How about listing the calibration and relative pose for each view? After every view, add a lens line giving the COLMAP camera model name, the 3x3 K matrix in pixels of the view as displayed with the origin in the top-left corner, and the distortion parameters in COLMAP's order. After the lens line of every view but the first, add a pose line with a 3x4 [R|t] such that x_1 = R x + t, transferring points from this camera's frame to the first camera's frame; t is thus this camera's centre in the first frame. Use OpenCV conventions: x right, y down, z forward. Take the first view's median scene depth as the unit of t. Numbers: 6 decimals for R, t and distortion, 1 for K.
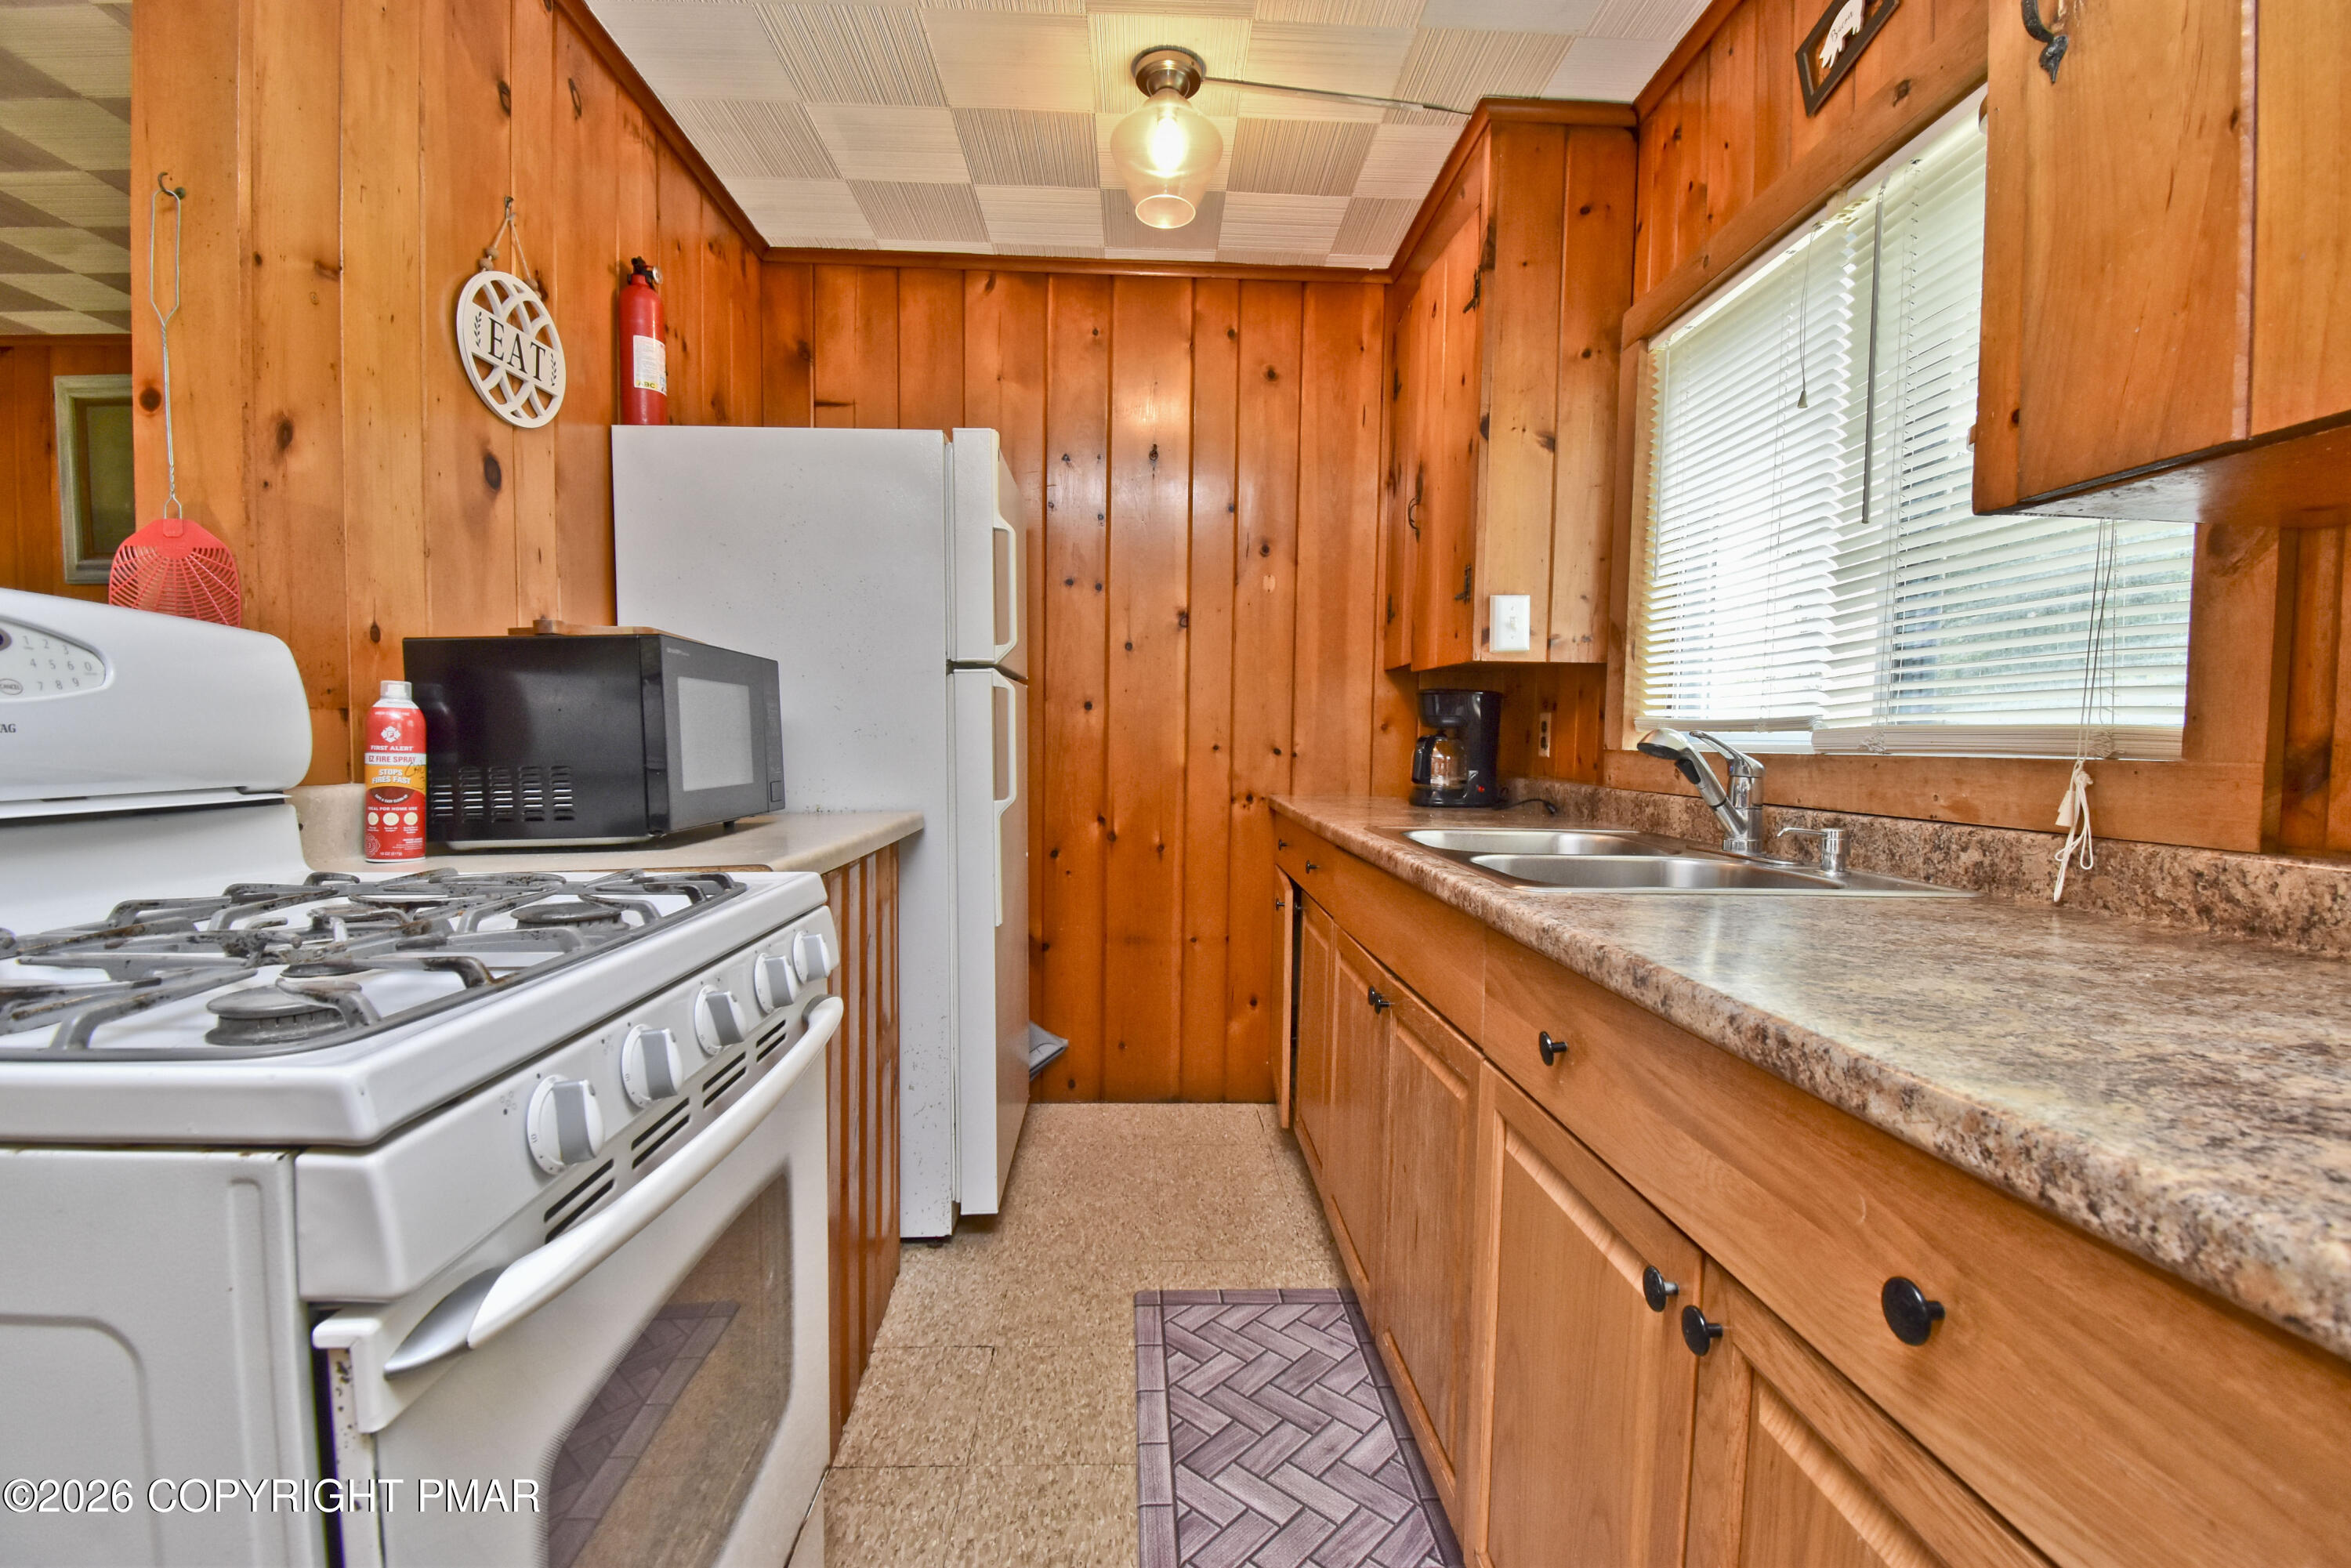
lens RADIAL K [[1045.9, 0, 1184.2], [0, 1045.9, 801.1], [0, 0, 1]] dist [-0.001055, -0.011394]
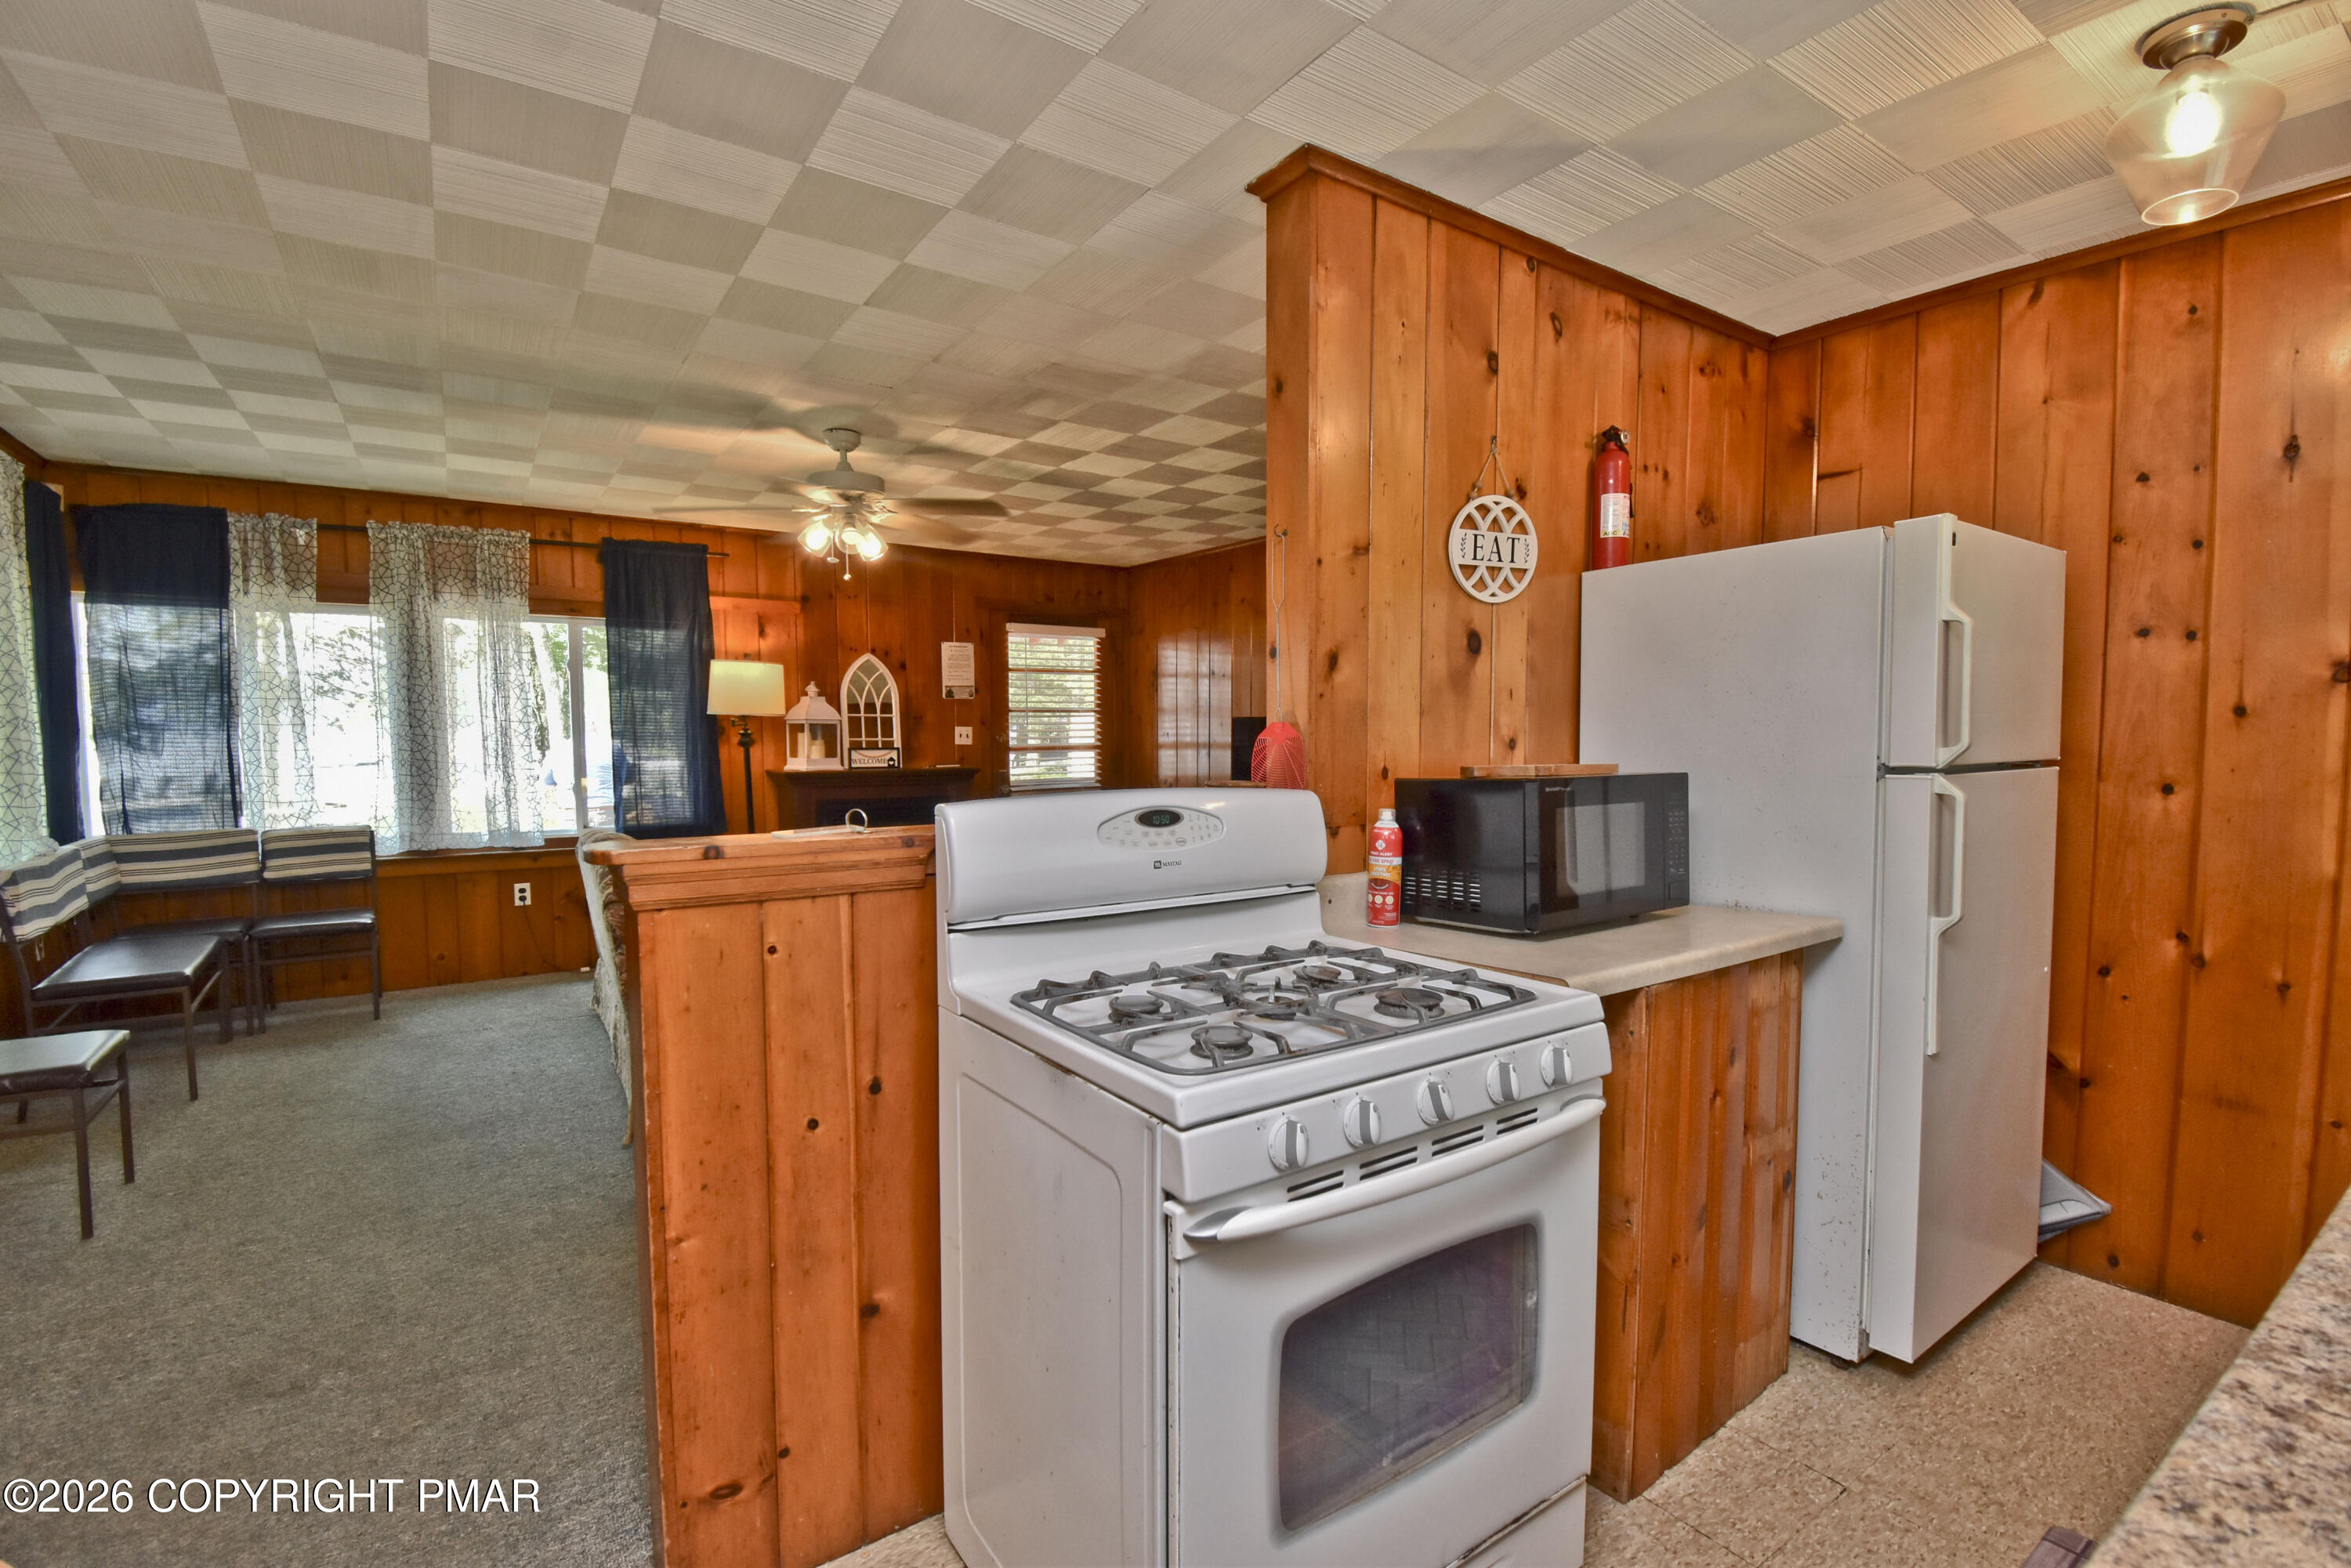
lens RADIAL K [[1045.9, 0, 1174.9], [0, 1045.9, 791.7], [0, 0, 1]] dist [-0.001055, -0.011394]
pose [[0.525417, 0.034598, -0.850141, 0.247778], [-0.043213, 0.998969, 0.013948, -0.096018], [0.849747, 0.029409, 0.526370, -0.047175]]
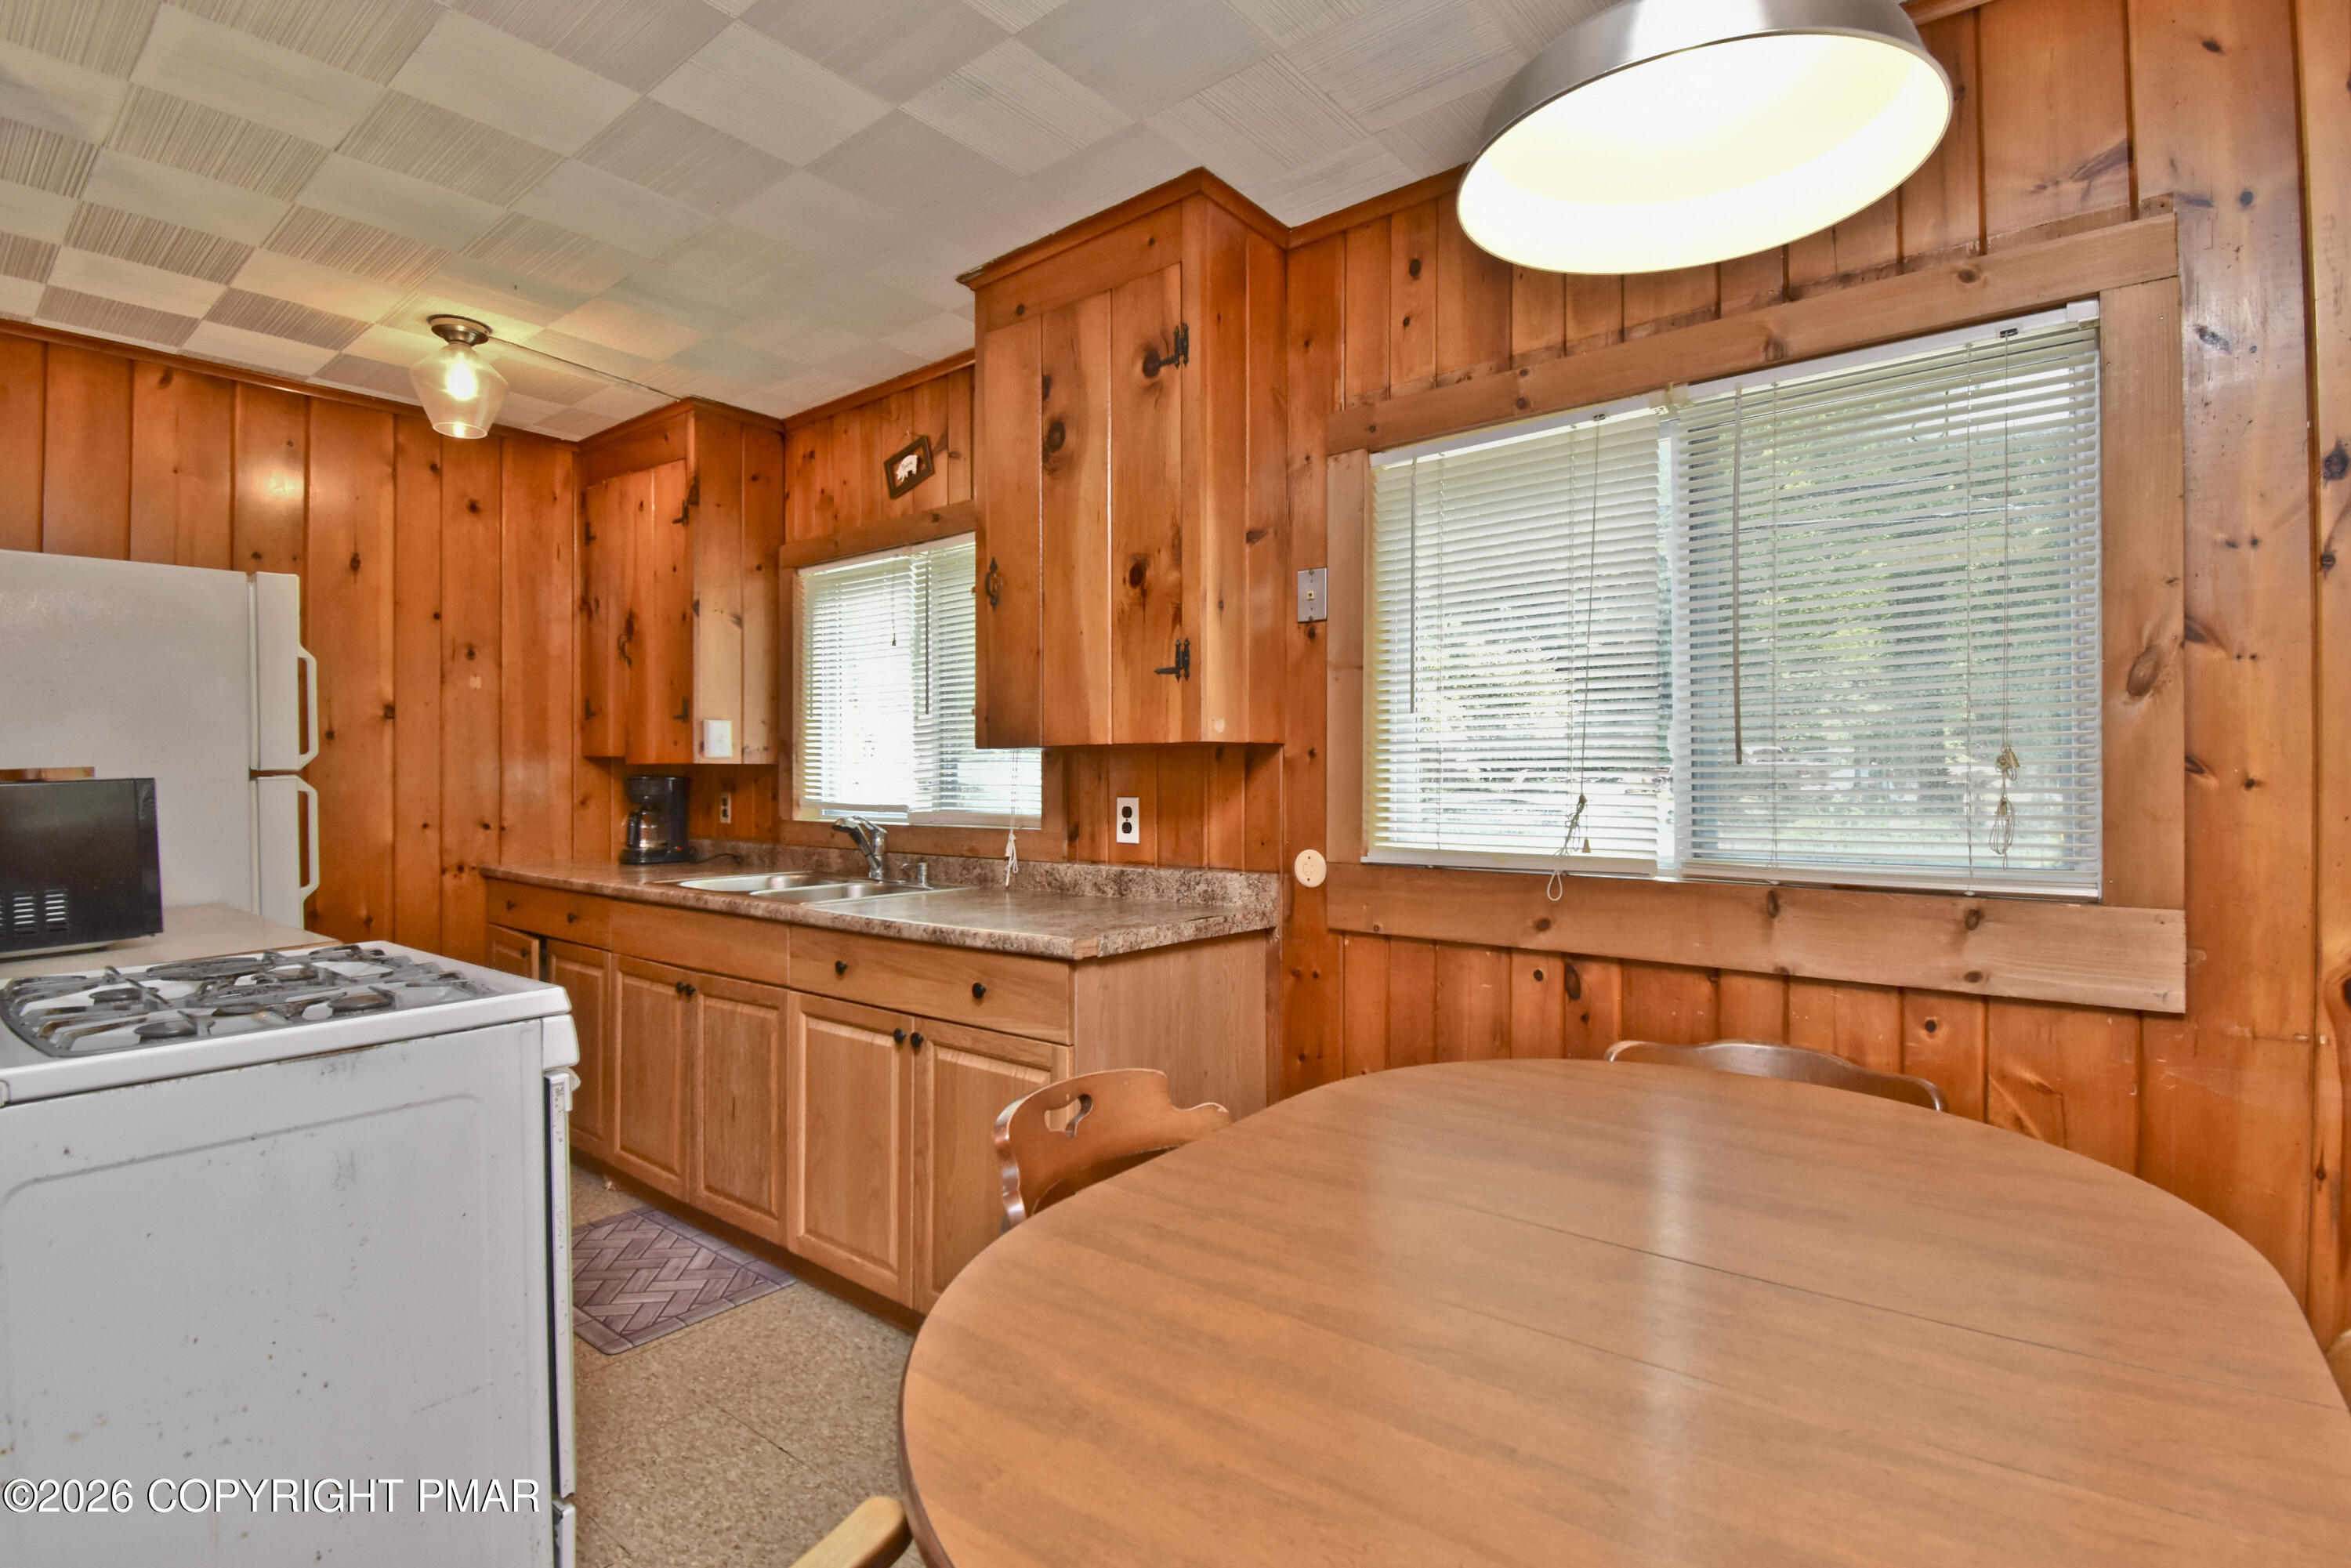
lens RADIAL K [[1135.3, 0, 1158.7], [0, 1135.3, 764.8], [0, 0, 1]] dist [-0.004146, -0.001792]
pose [[0.678365, -0.010174, 0.734655, -0.465939], [0.056086, 0.997704, -0.037972, -0.036177], [-0.732581, 0.066962, 0.677378, -0.578153]]
